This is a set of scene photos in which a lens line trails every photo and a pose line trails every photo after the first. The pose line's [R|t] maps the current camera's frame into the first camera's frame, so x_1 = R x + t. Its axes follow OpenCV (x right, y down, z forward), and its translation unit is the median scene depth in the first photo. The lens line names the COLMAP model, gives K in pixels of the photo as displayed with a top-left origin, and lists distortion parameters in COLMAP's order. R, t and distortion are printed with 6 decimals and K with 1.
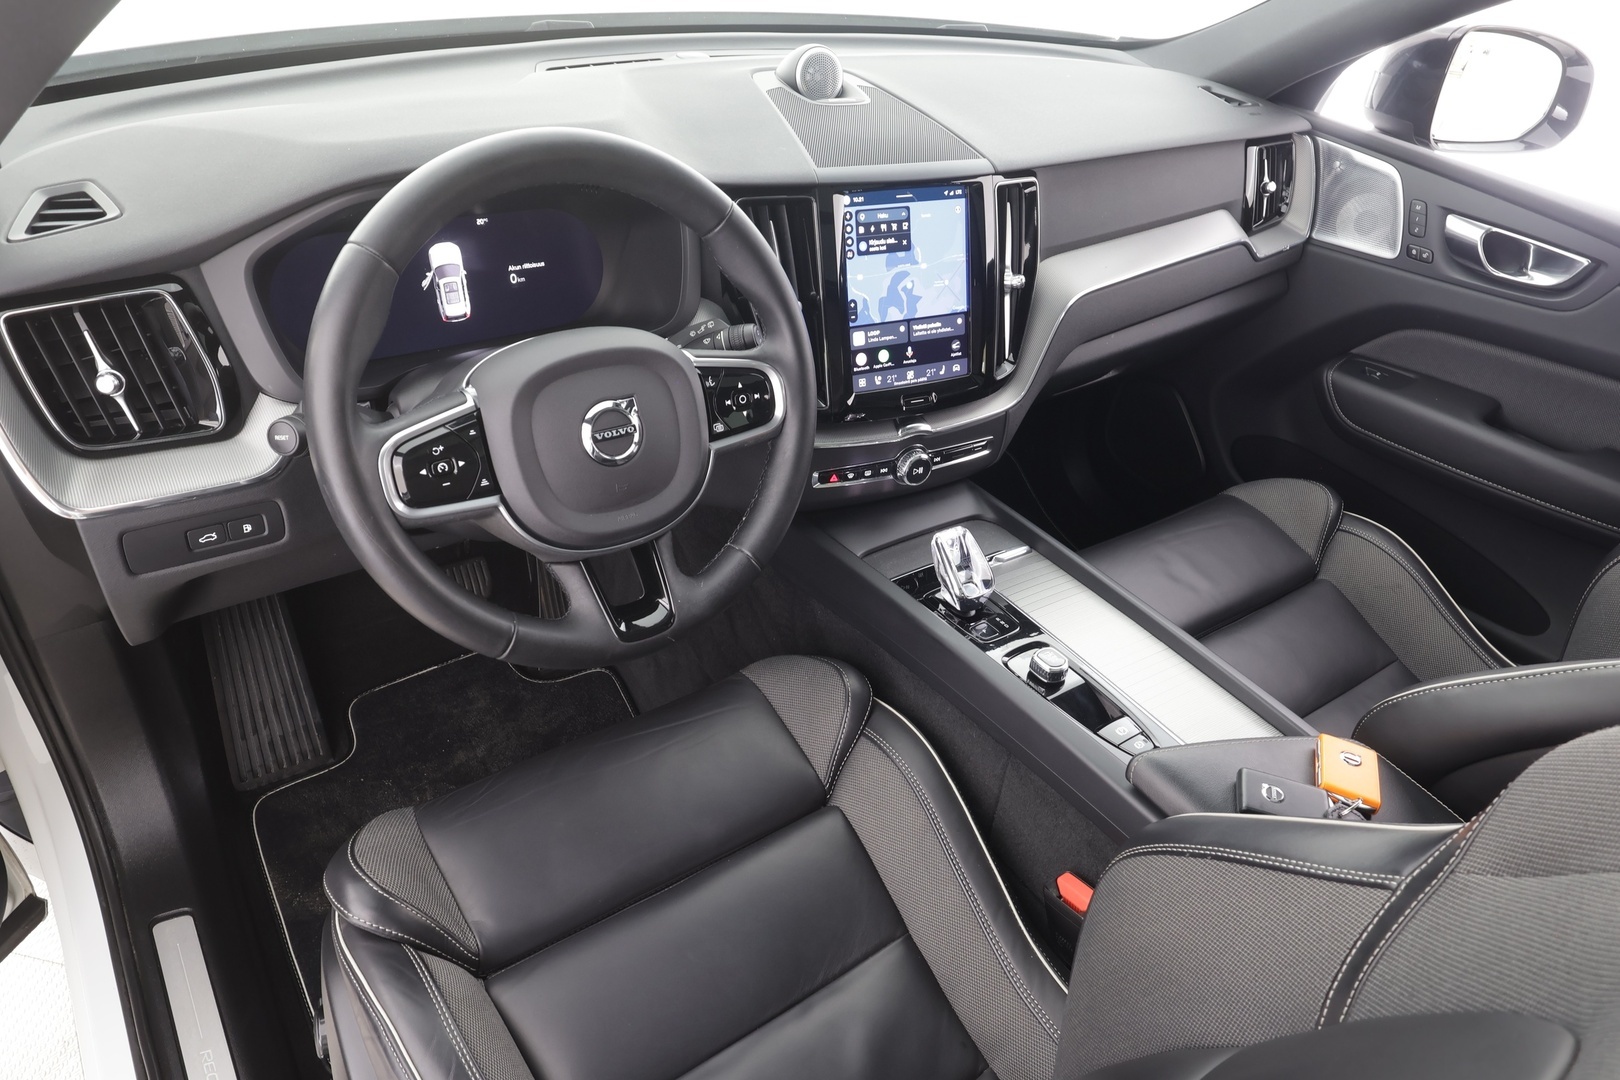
lens RADIAL K [[1175.1, 0, 810.0], [0, 1175.1, 540.0], [0, 0, 1]] dist [0.031085, 0.000578]
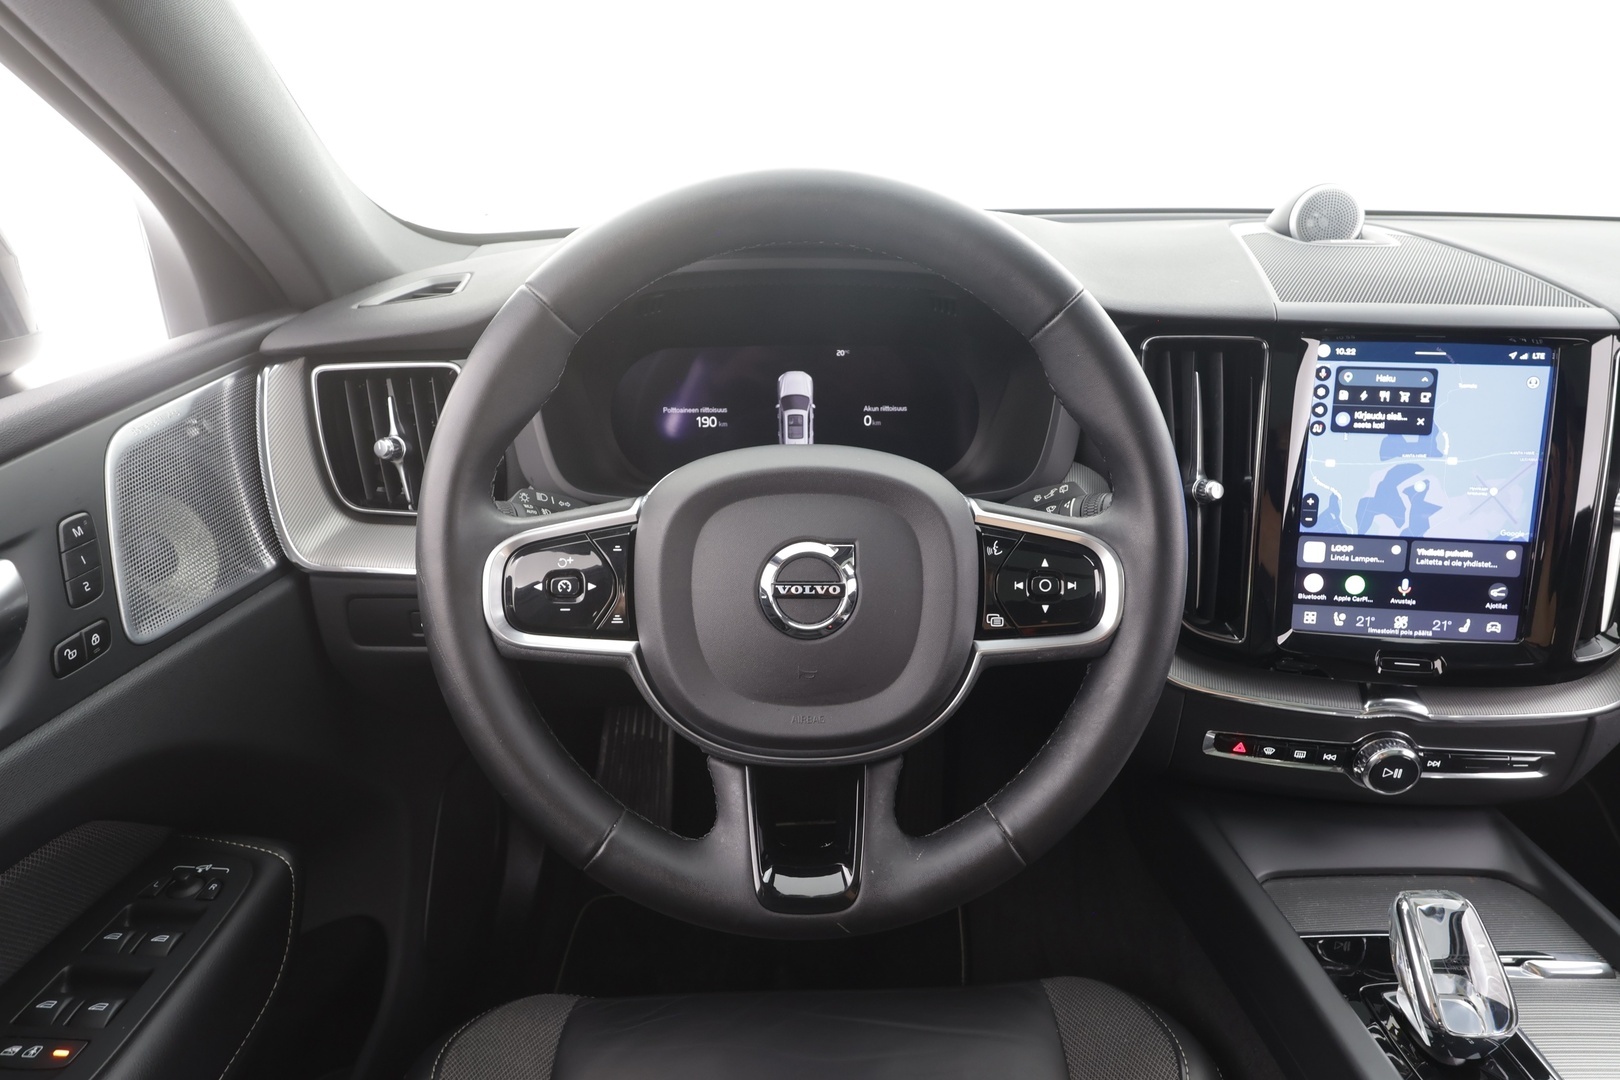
lens RADIAL K [[865.2, 0, 810.0], [0, 865.2, 540.0], [0, 0, 1]] dist [0.003284, -0.000002]
pose [[0.822648, 0.146642, -0.549314, 0.075438], [-0.254310, 0.959032, -0.124835, -0.043228], [0.508504, 0.242391, 0.826238, 0.445364]]
